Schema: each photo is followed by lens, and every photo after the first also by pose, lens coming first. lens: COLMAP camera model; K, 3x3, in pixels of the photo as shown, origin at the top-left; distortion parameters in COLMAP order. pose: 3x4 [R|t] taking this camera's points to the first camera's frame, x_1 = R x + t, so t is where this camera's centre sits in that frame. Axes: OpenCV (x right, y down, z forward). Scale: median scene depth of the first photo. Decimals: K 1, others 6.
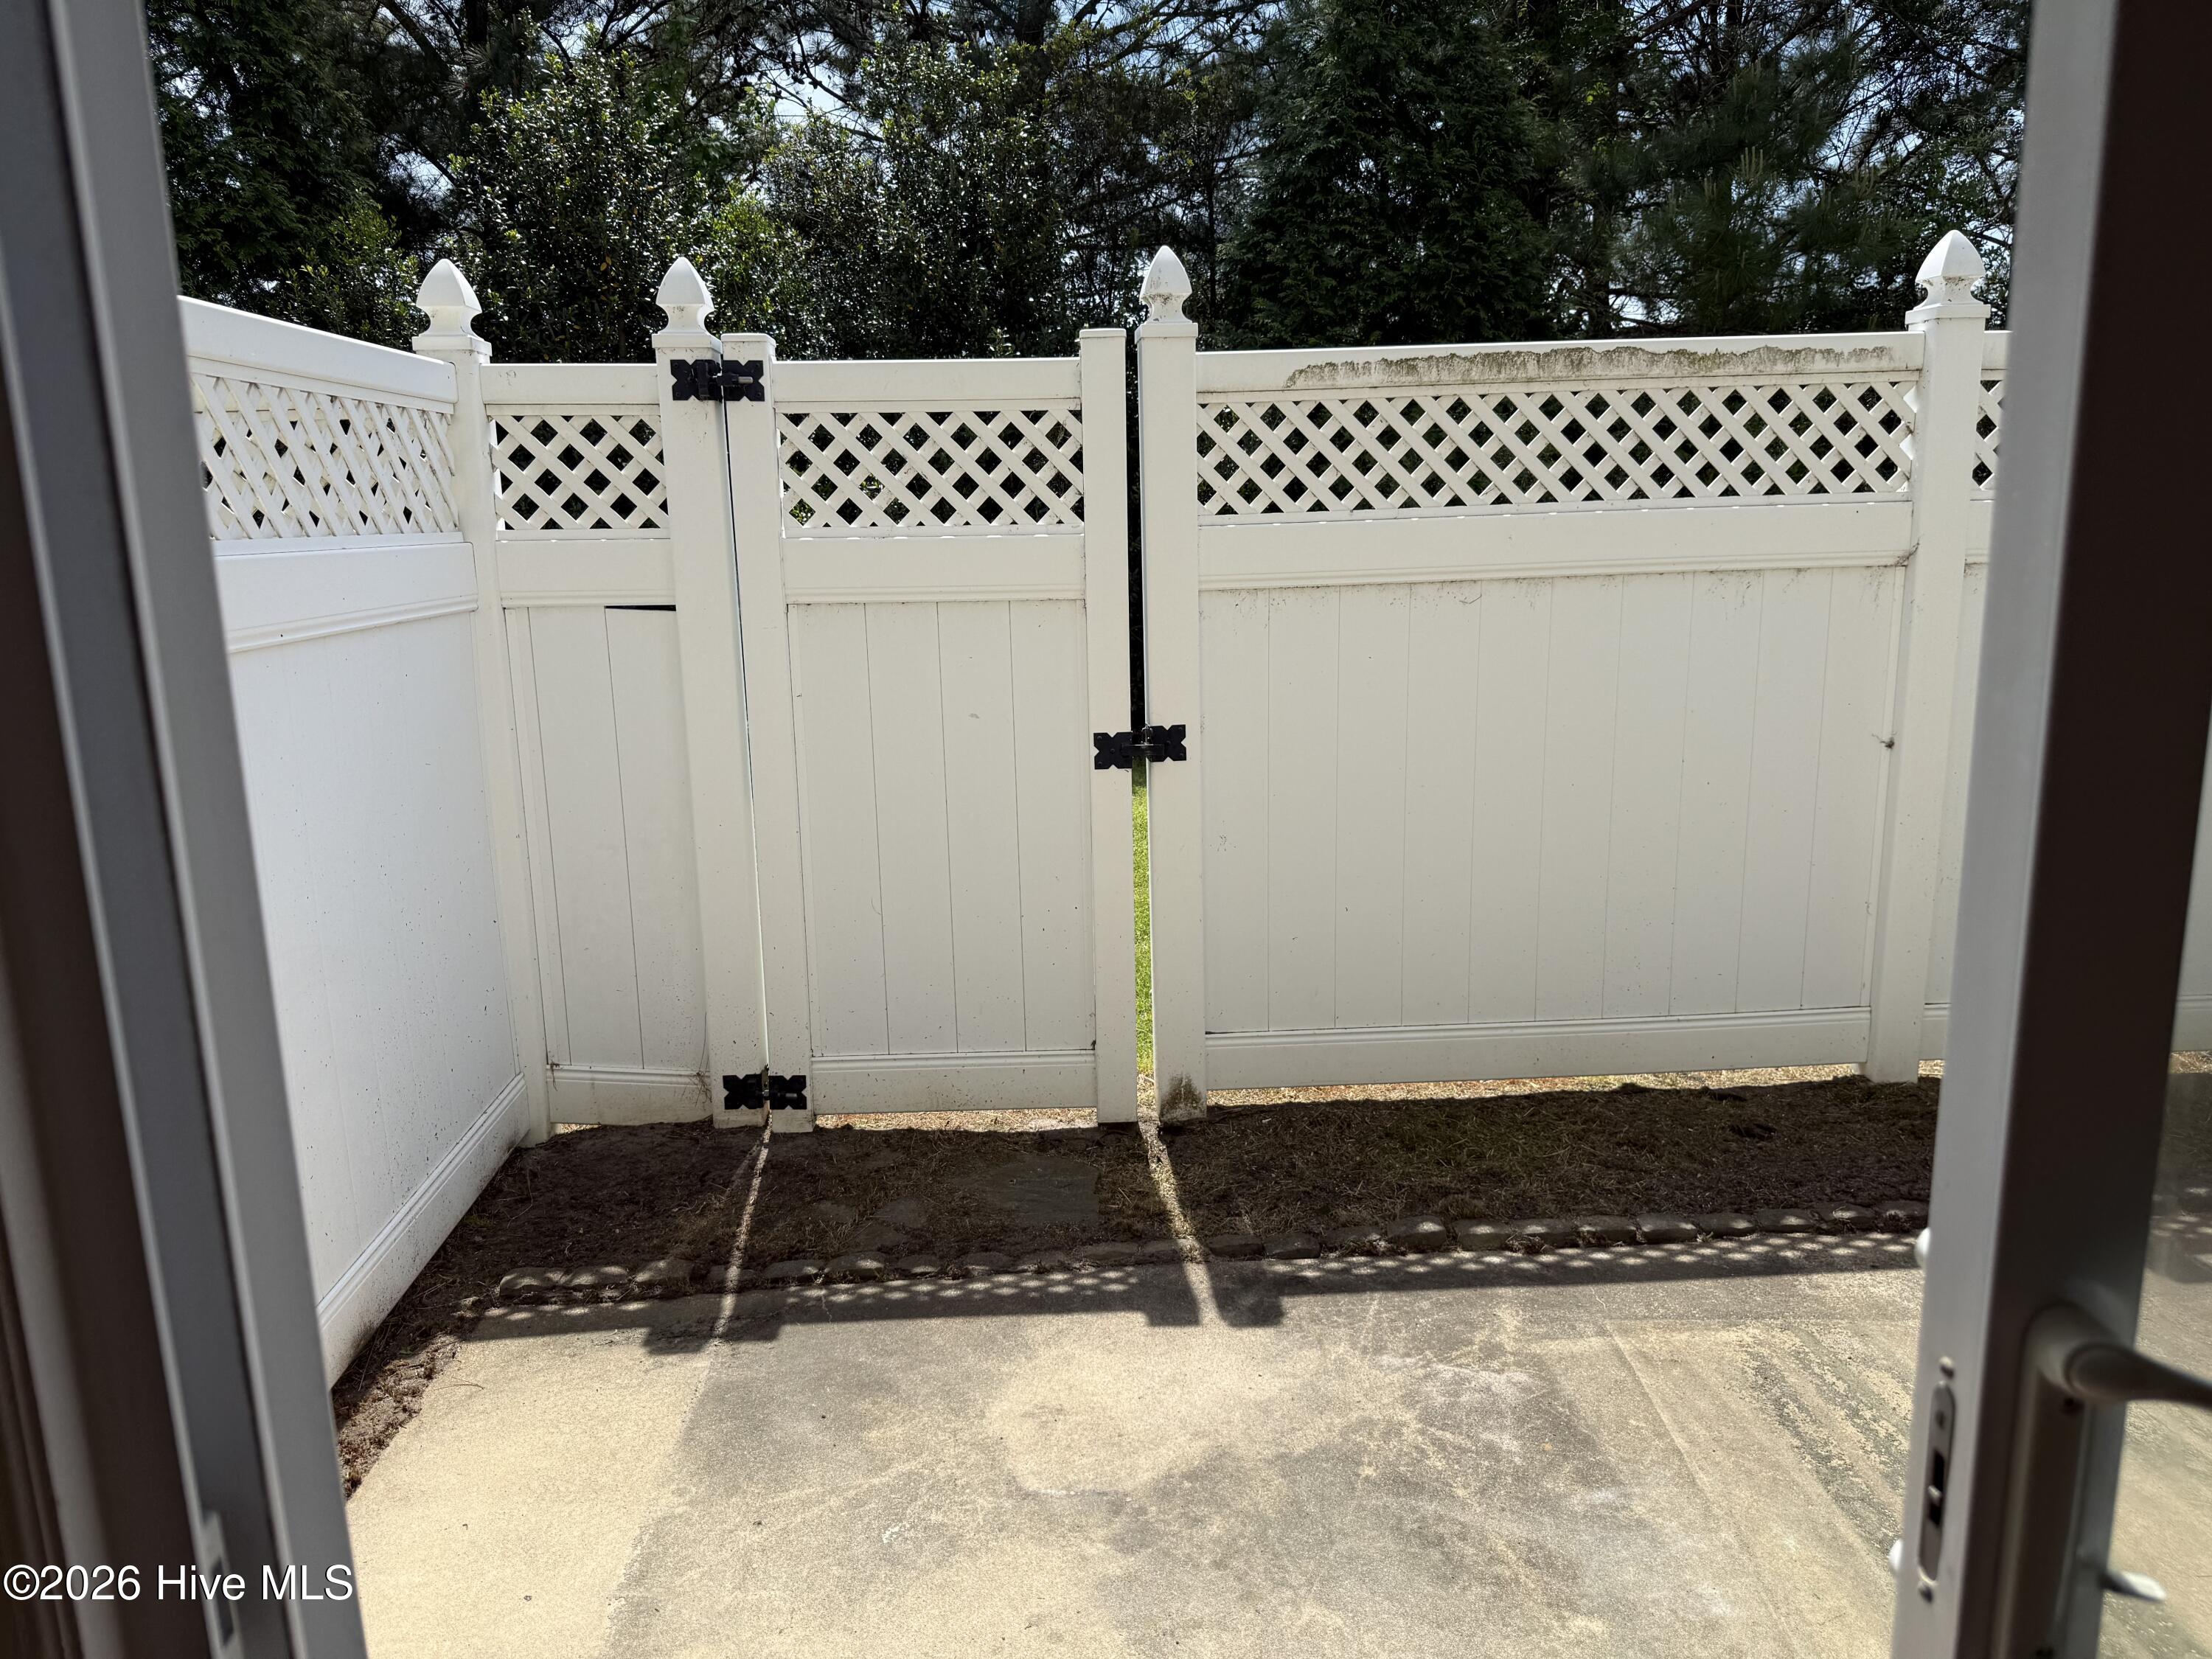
lens RADIAL K [[1560.8, 0, 1106.0], [0, 1560.8, 829.5], [0, 0, 1]] dist [-0.041499, 0.001594]
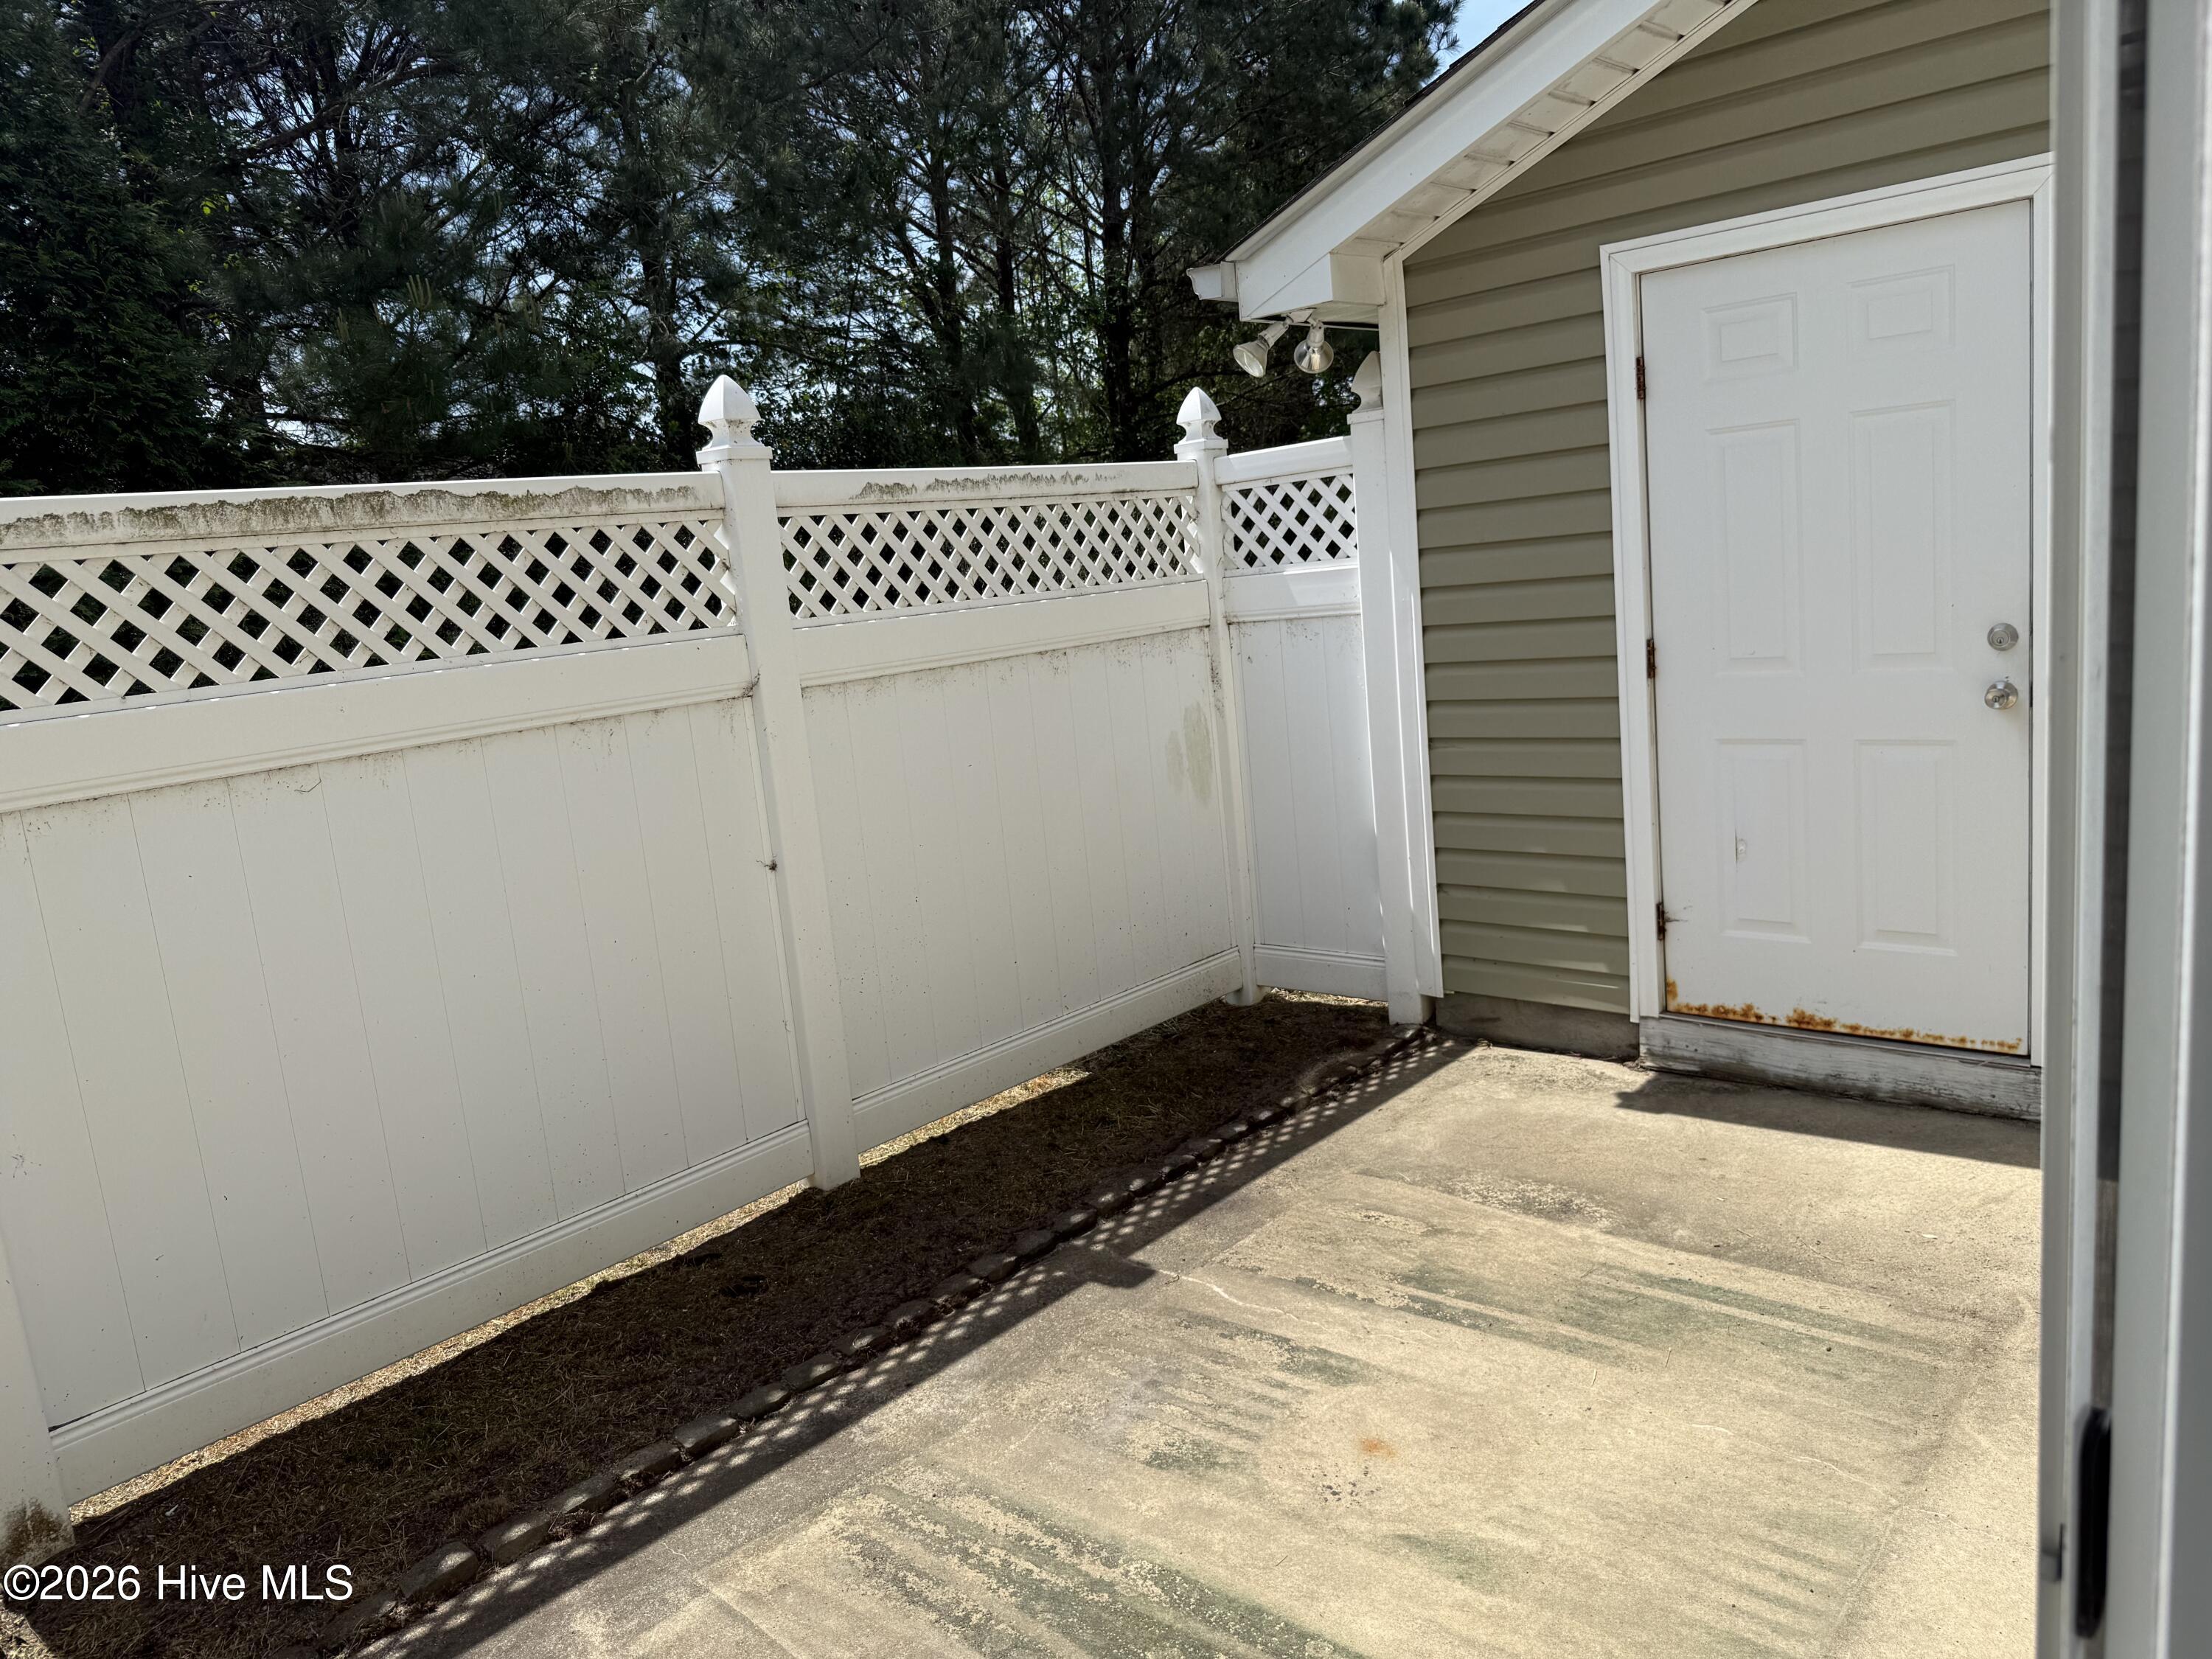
lens RADIAL K [[1545.7, 0, 1108.2], [0, 1545.7, 803.3], [0, 0, 1]] dist [0.016579, -0.025435]
pose [[0.702080, -0.145278, 0.697121, -0.046649], [0.208255, 0.978057, -0.005913, -0.043213], [-0.680965, 0.149330, 0.716929, 0.102005]]
